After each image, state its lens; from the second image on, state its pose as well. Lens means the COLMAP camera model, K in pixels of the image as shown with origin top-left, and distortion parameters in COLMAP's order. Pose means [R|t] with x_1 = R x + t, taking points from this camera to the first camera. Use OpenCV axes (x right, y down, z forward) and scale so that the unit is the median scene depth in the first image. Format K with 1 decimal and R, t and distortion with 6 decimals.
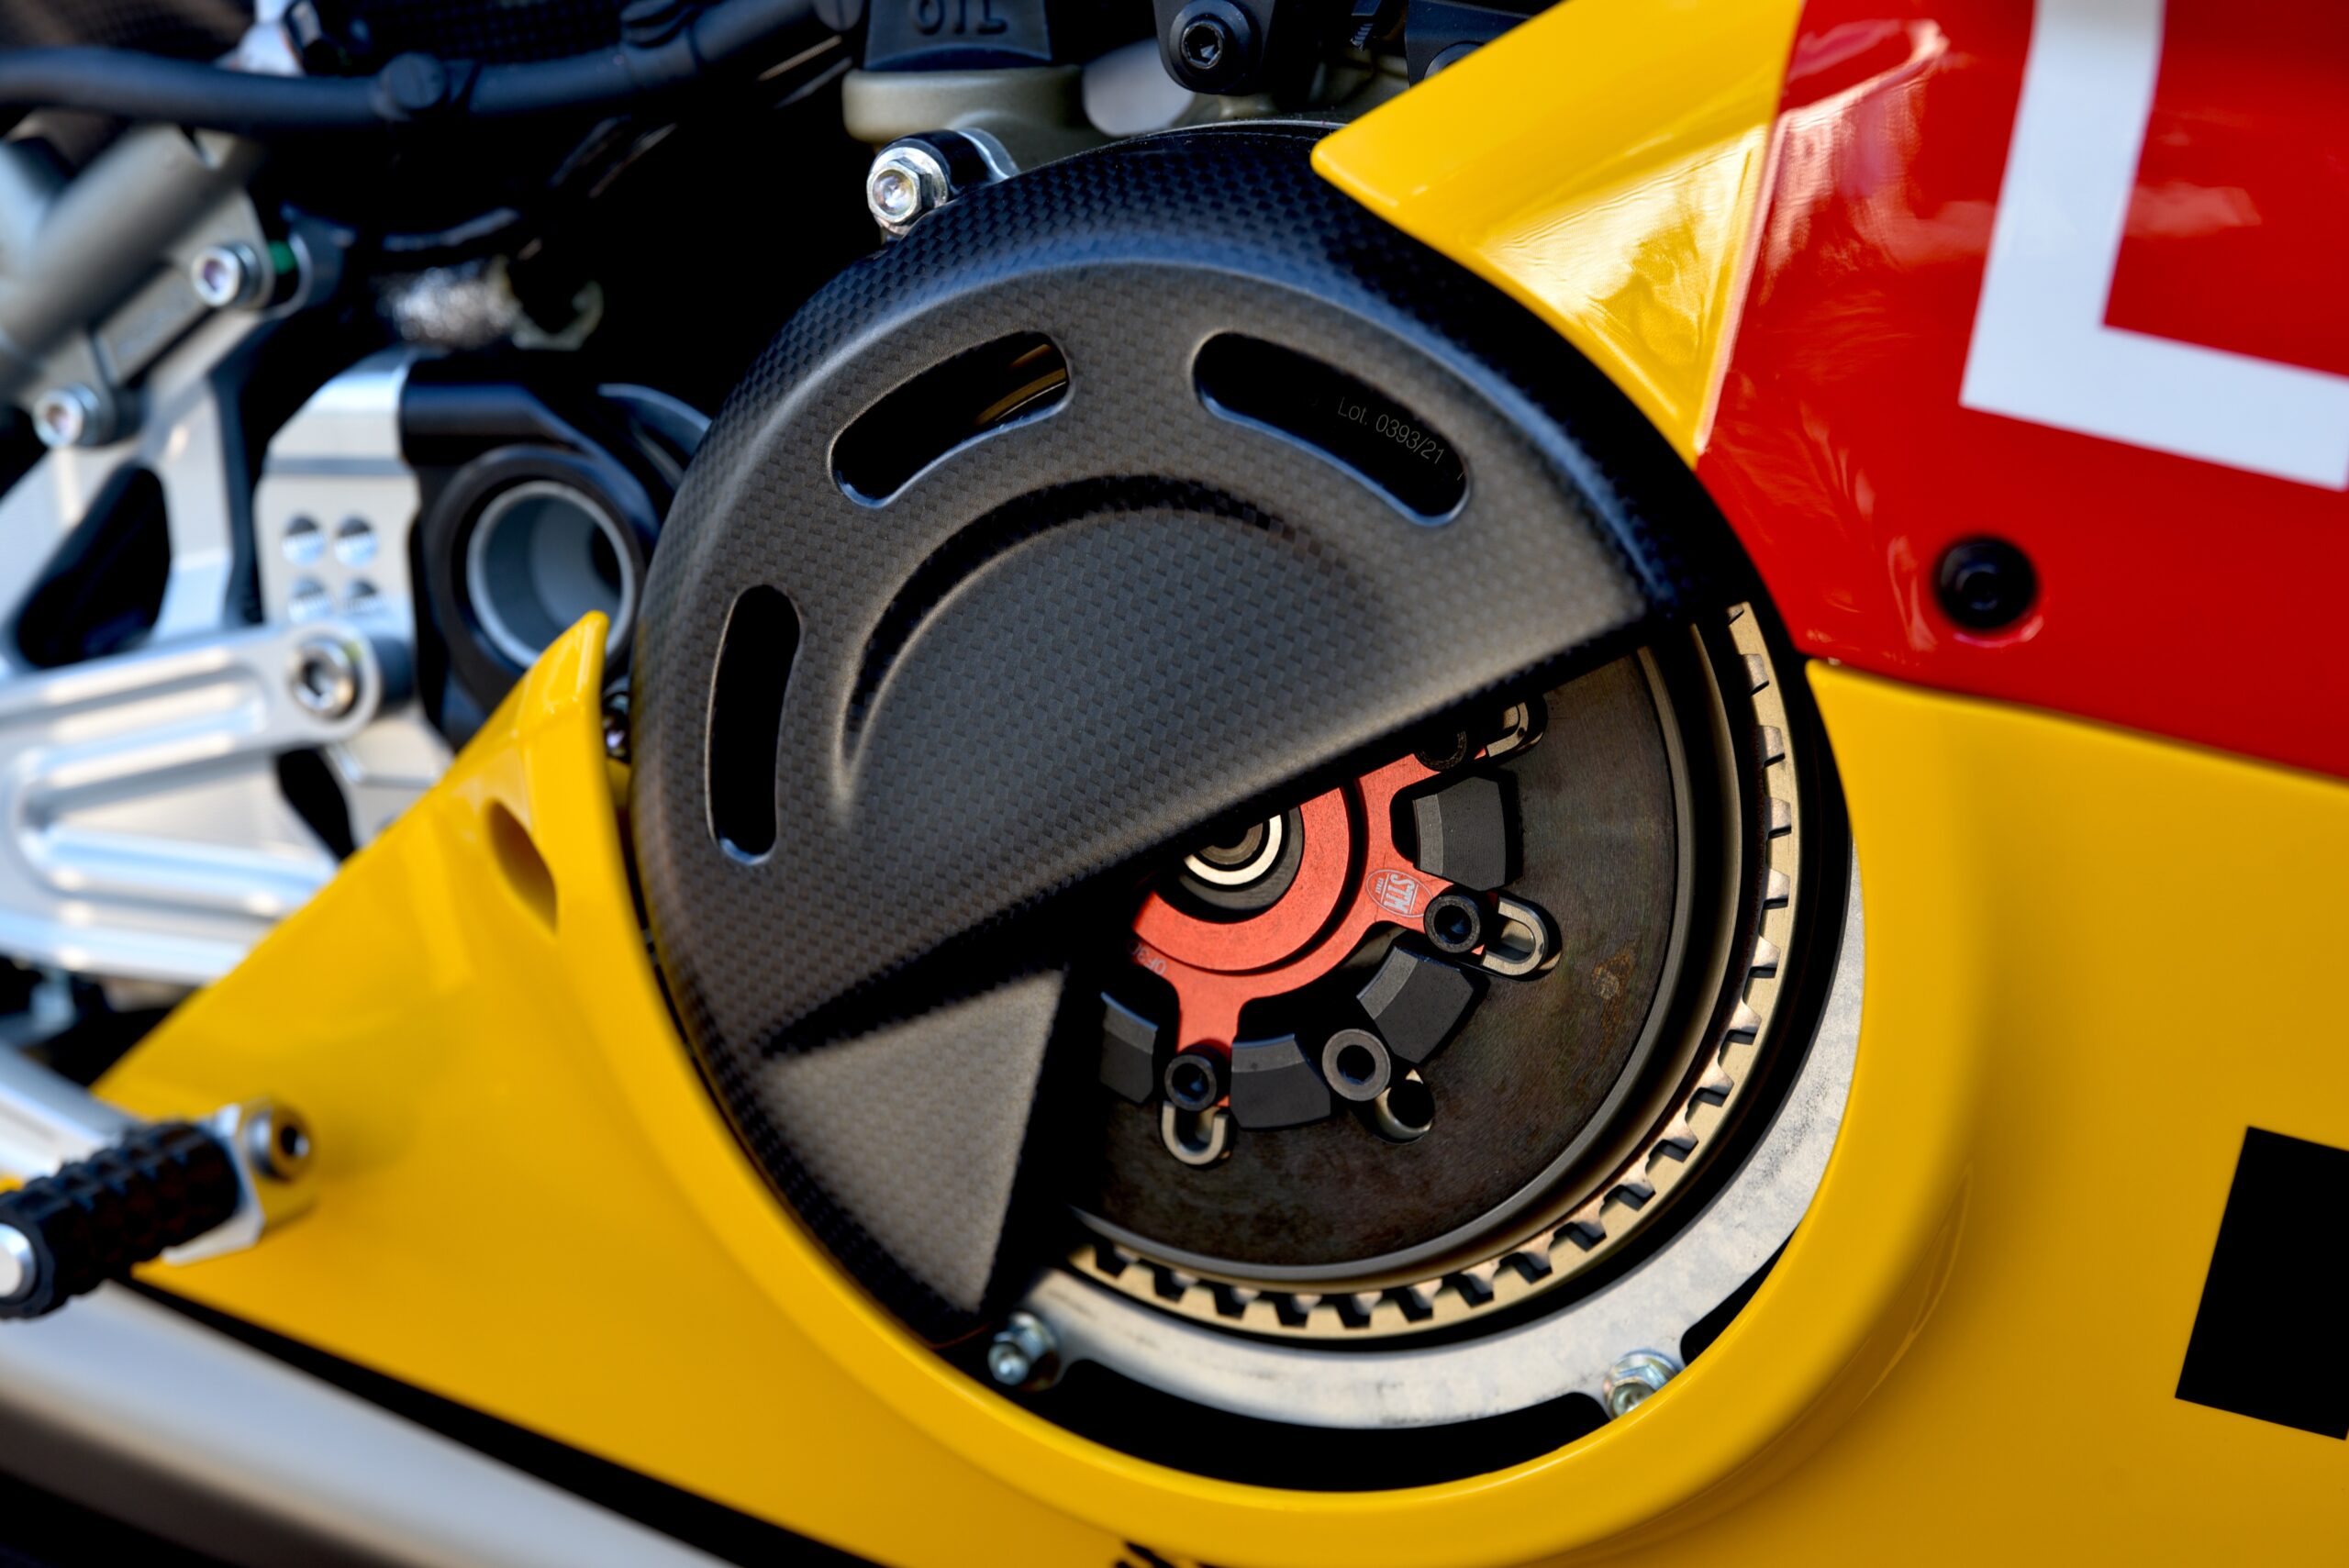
lens RADIAL K [[4600.3, 0, 1174.5], [0, 4600.3, 784.0], [0, 0, 1]] dist [0.107046, 0.105254]
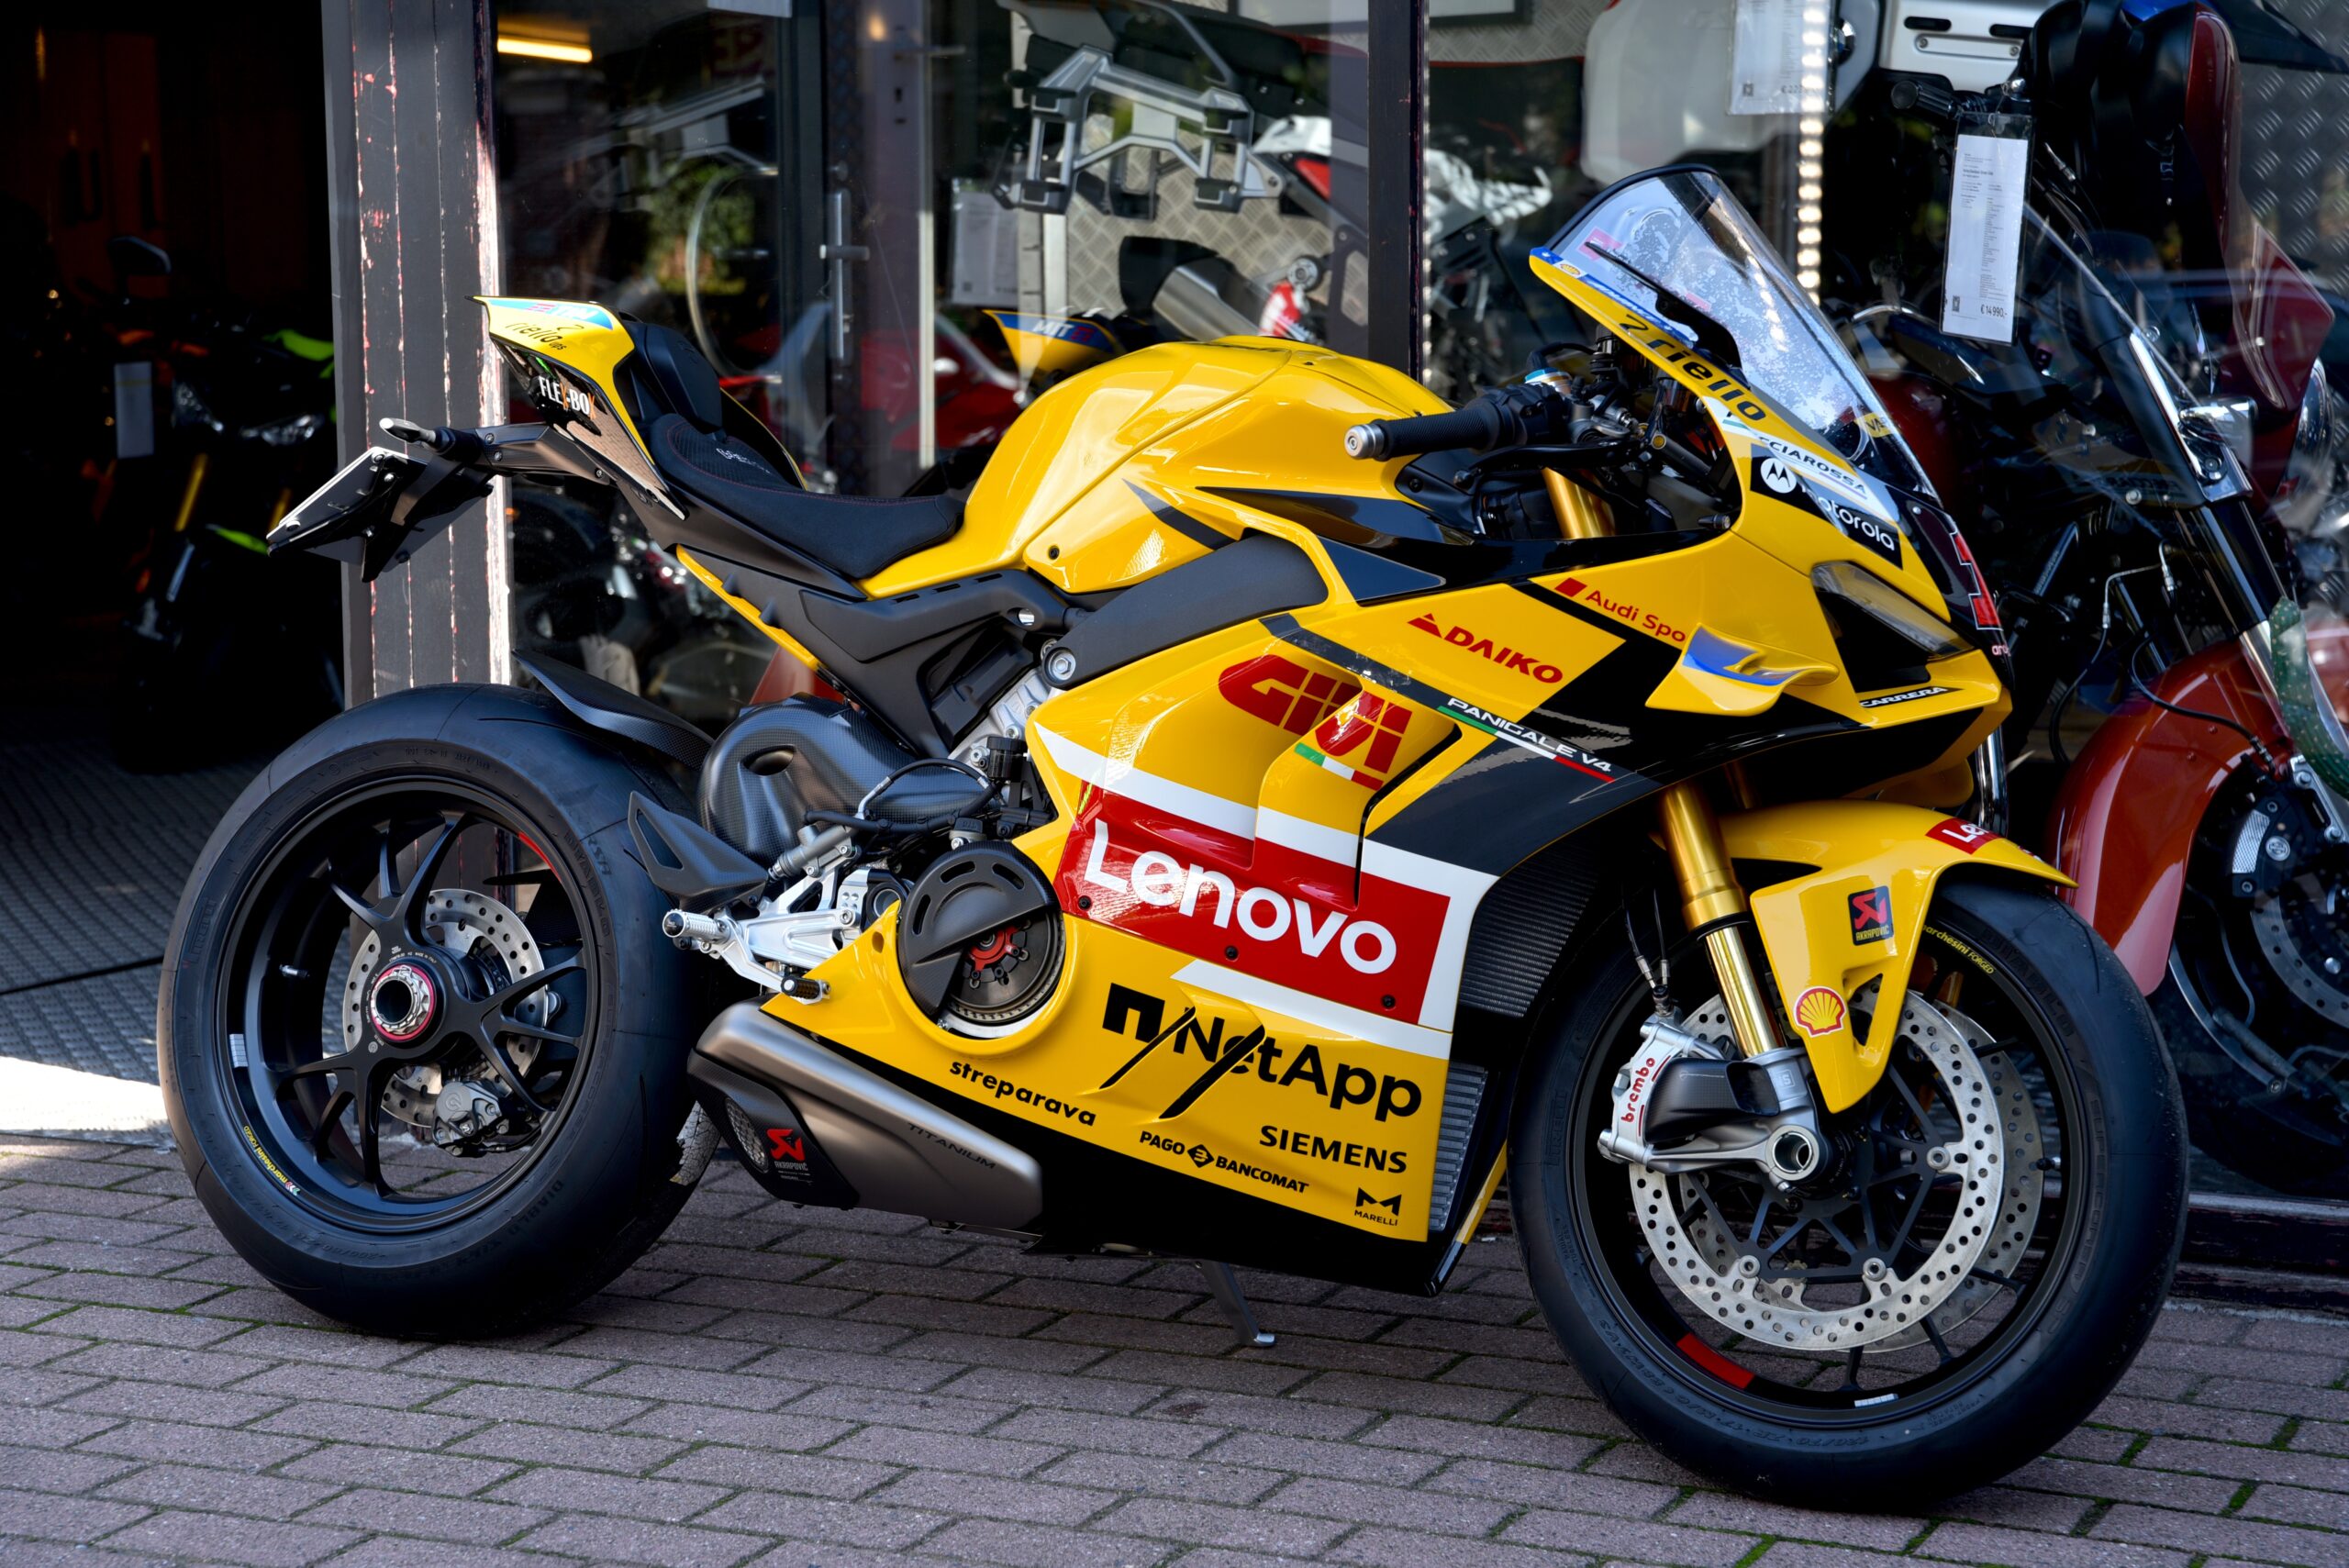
lens RADIAL K [[4600.3, 0, 1174.5], [0, 4600.3, 784.0], [0, 0, 1]] dist [0.107046, 0.105254]
pose [[0.986251, 0.165033, -0.008559, 0.271225], [-0.160822, 0.946588, -0.279477, 1.465711], [-0.038022, 0.277011, 0.960114, -4.988835]]
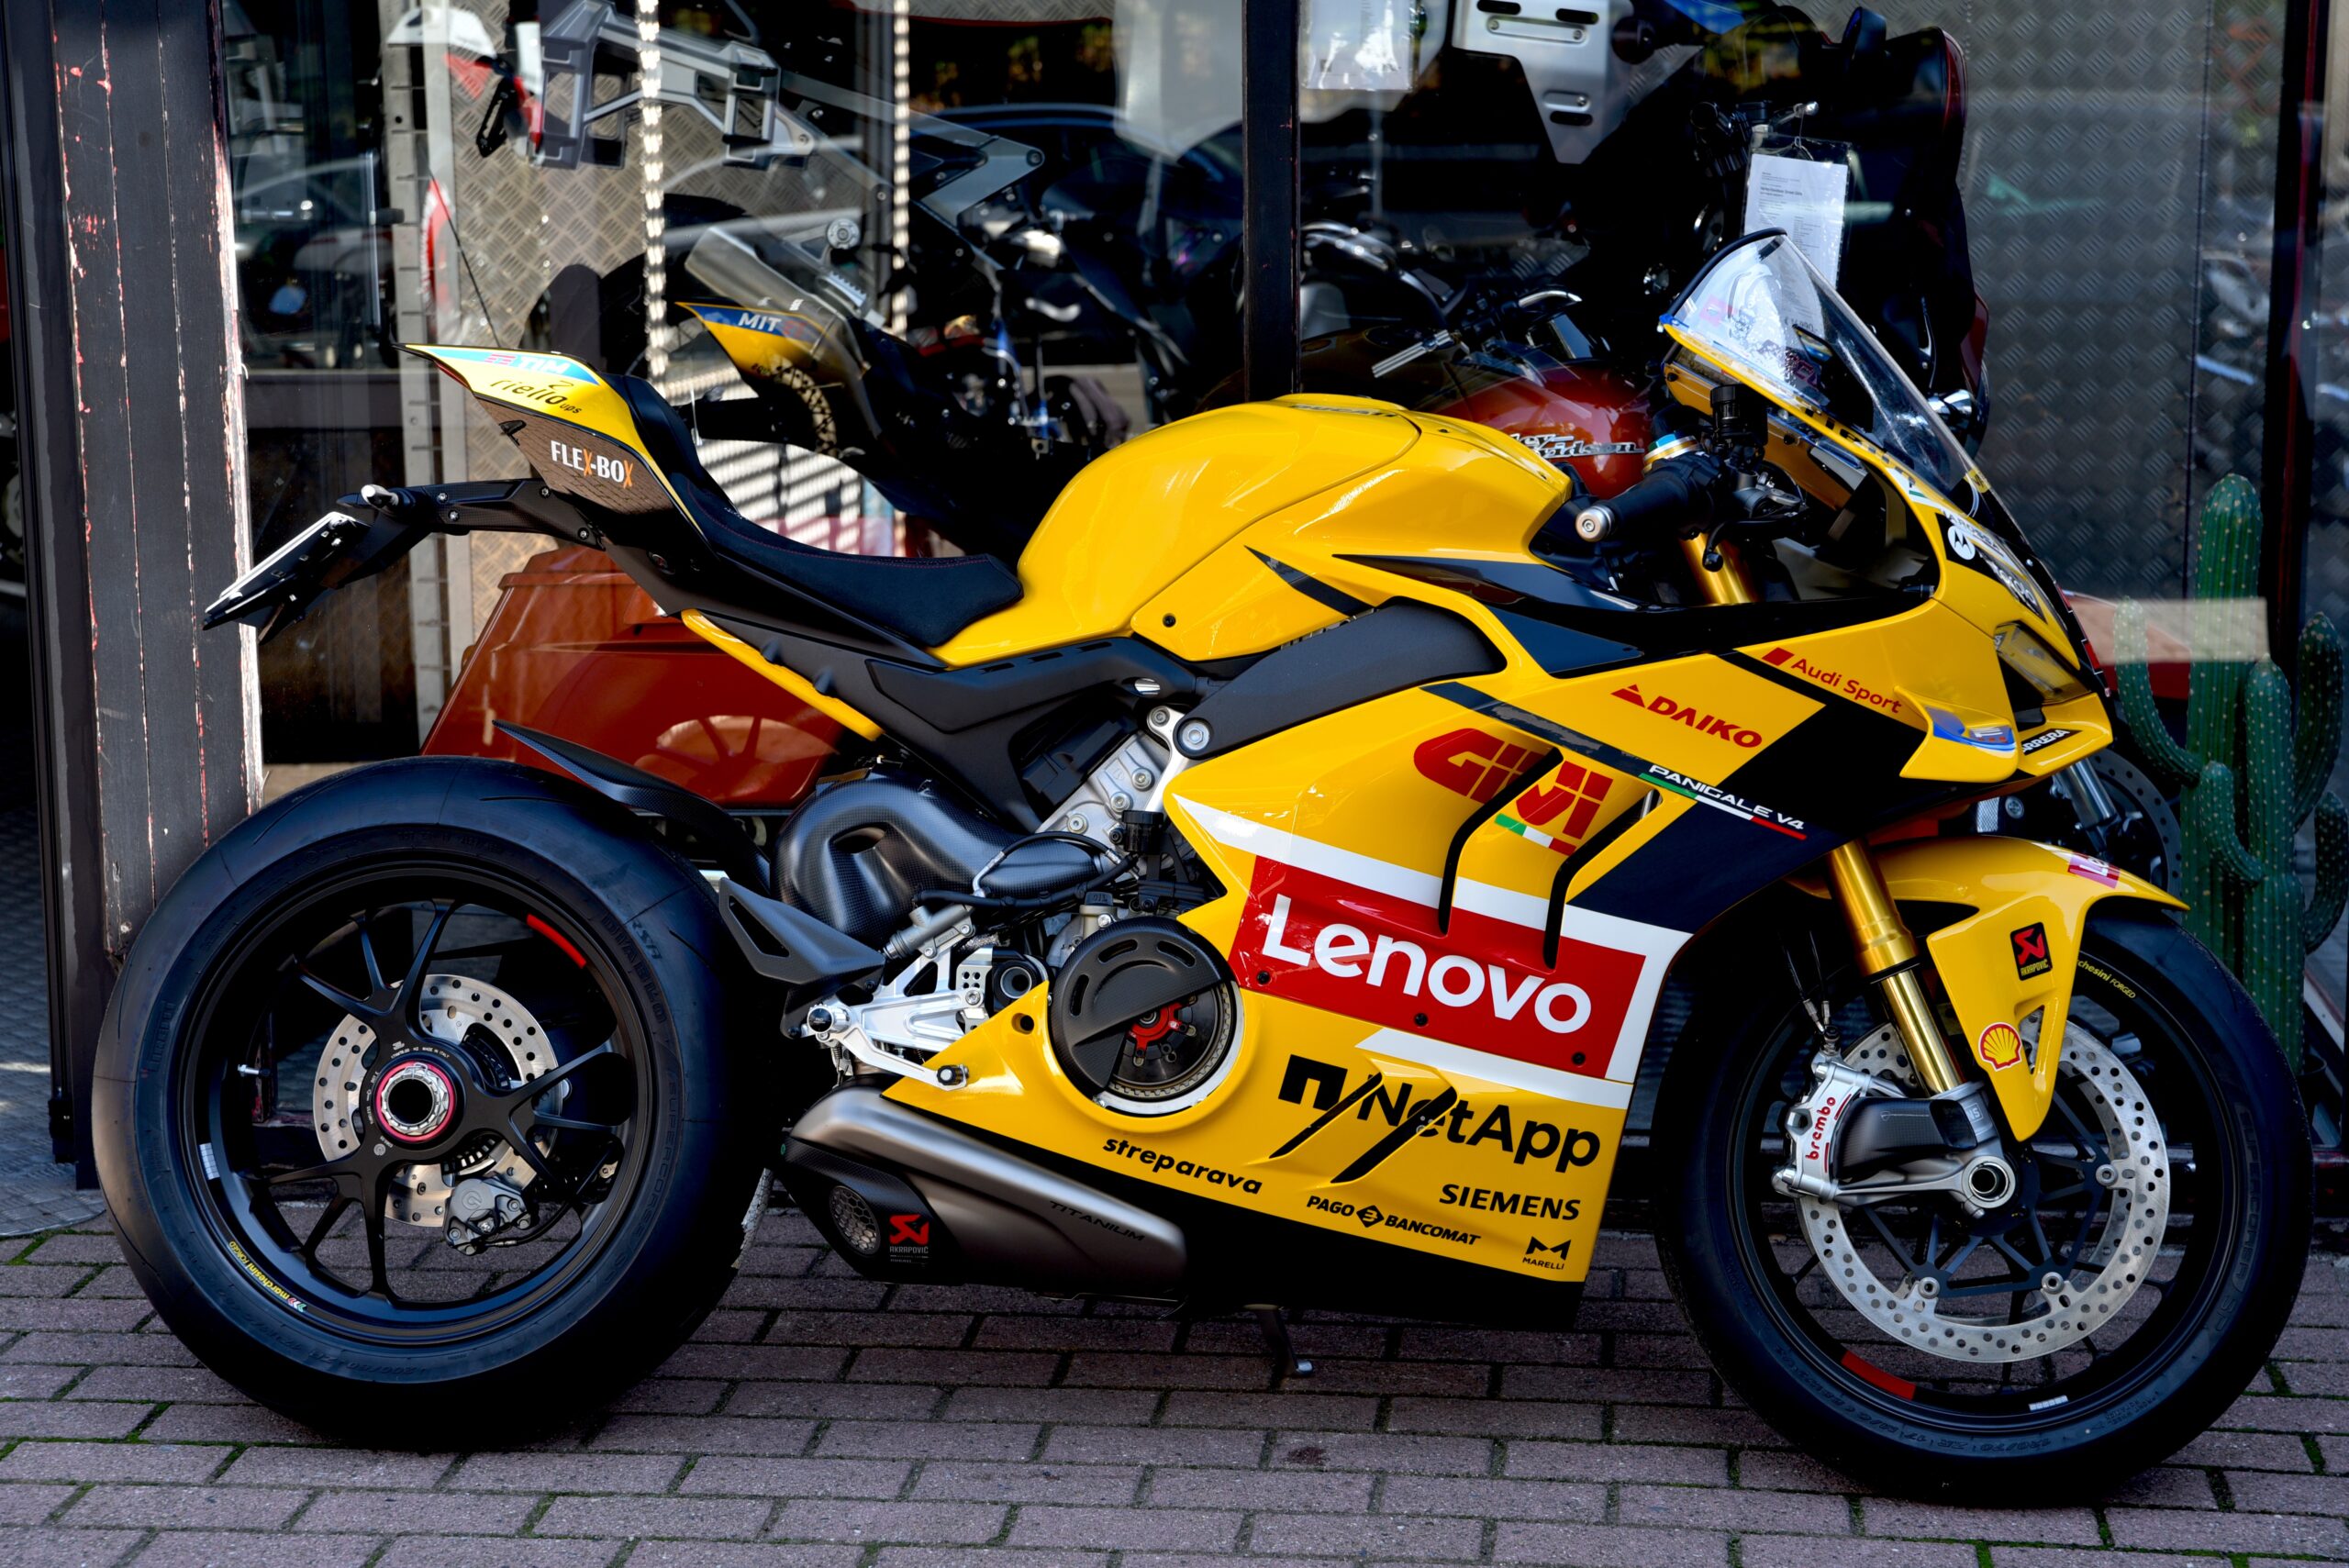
lens RADIAL K [[4464.5, 0, 1174.5], [0, 4464.5, 784.0], [0, 0, 1]] dist [0.108521, 0.224246]
pose [[0.937036, 0.111408, 0.330986, -1.923241], [-0.024426, 0.966338, -0.256112, 1.210658], [-0.348378, 0.231902, 0.908215, -4.506480]]
